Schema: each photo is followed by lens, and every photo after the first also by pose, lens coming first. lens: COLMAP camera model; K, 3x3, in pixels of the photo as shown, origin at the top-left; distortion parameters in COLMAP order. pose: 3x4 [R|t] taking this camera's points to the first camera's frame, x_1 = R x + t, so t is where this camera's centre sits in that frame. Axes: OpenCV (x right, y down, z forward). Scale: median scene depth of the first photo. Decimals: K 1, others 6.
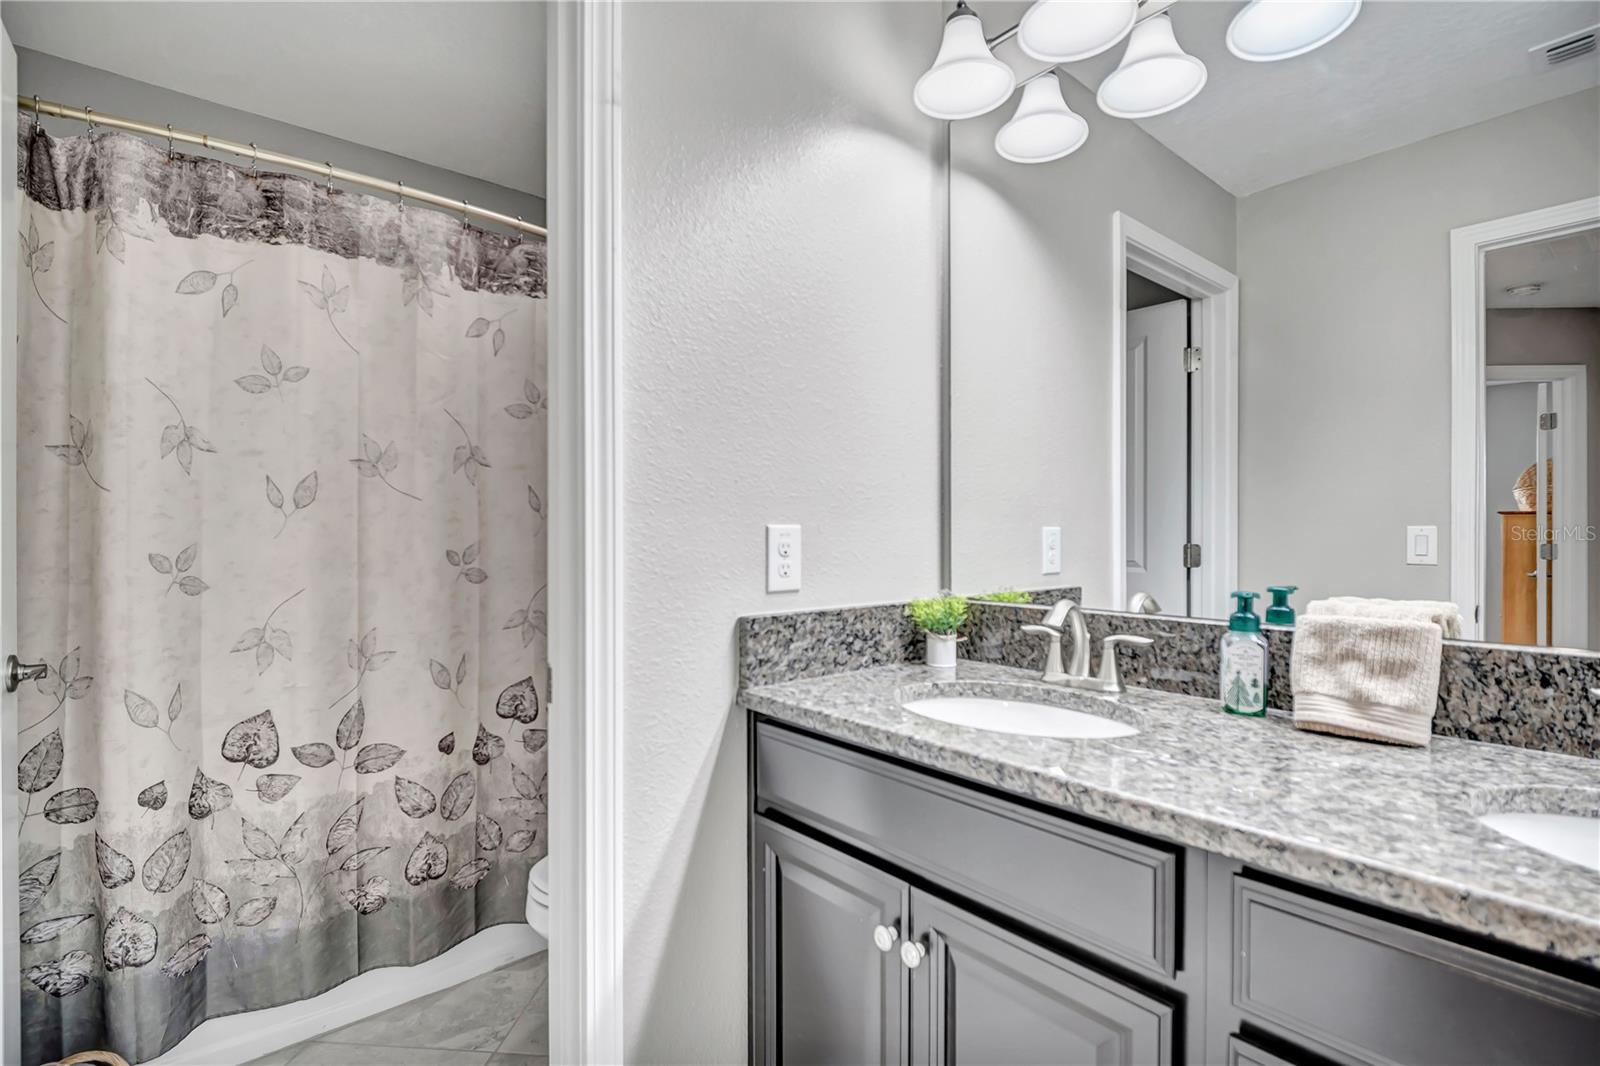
lens RADIAL K [[743.5, 0, 809.3], [0, 743.5, 538.4], [0, 0, 1]] dist [0.003357, -0.007906]
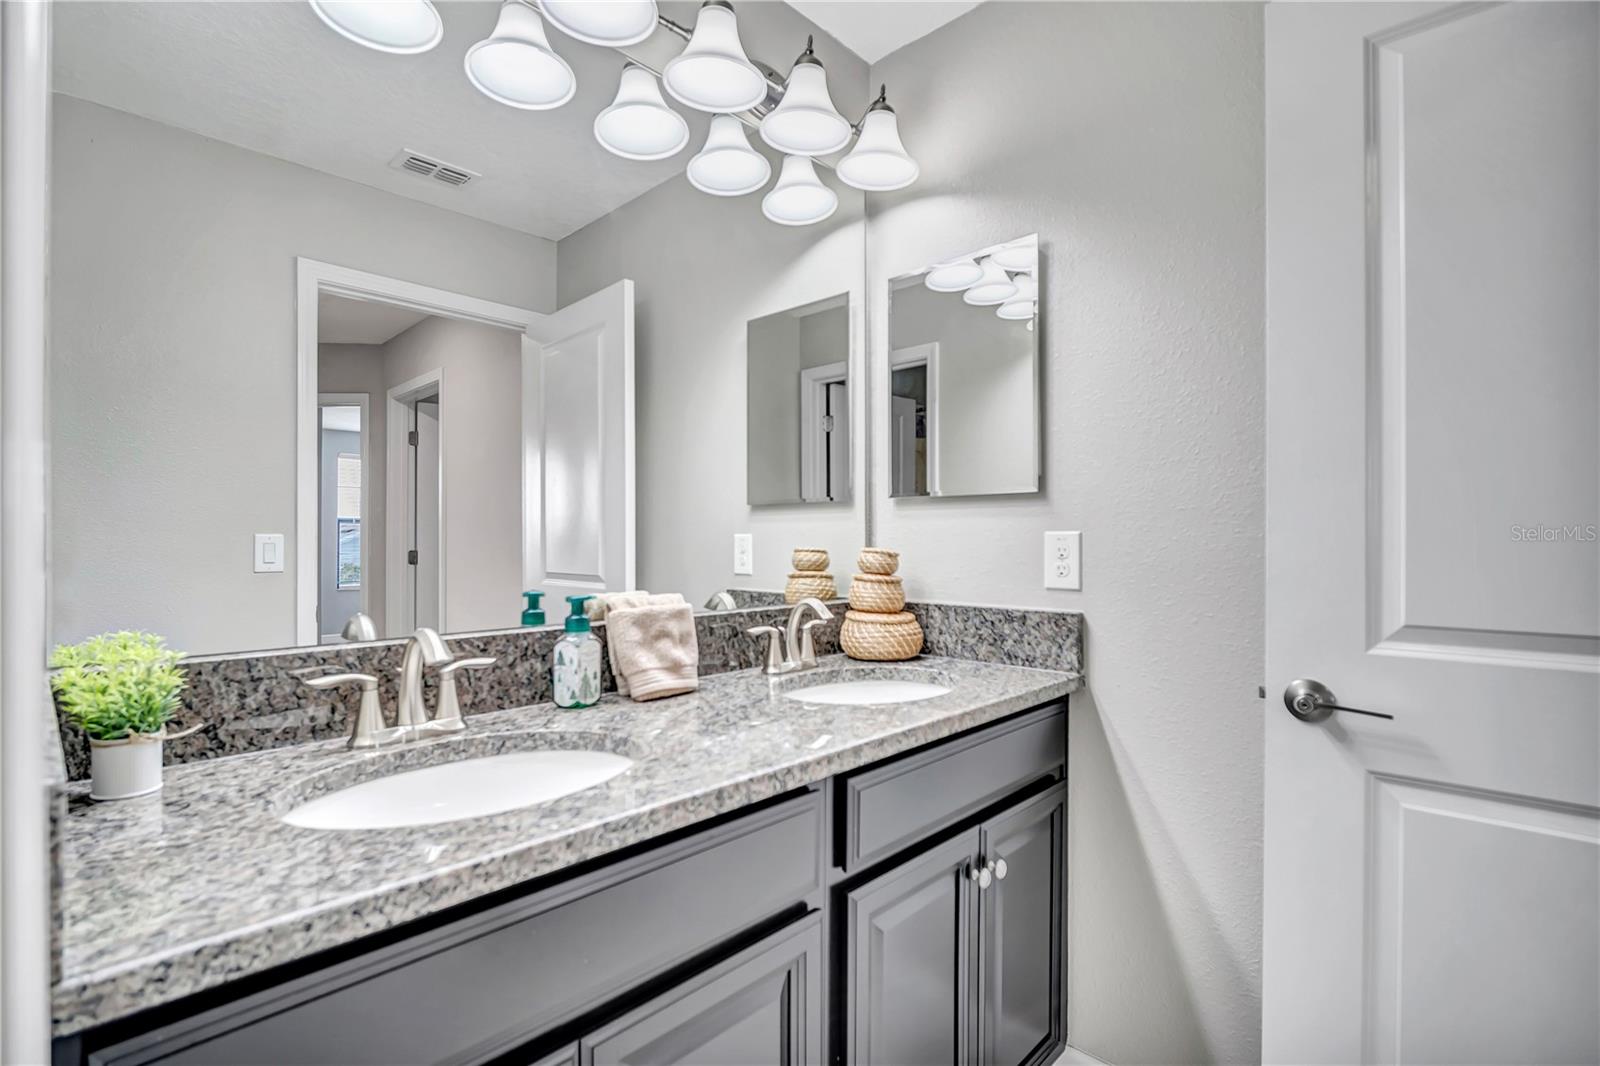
lens RADIAL K [[743.5, 0, 809.3], [0, 743.5, 538.4], [0, 0, 1]] dist [0.003357, -0.007906]
pose [[-0.110239, 0.002743, 0.993901, -0.548707], [0.006096, 0.999979, -0.002084, -0.008600], [-0.993886, 0.005829, -0.110253, 0.788781]]
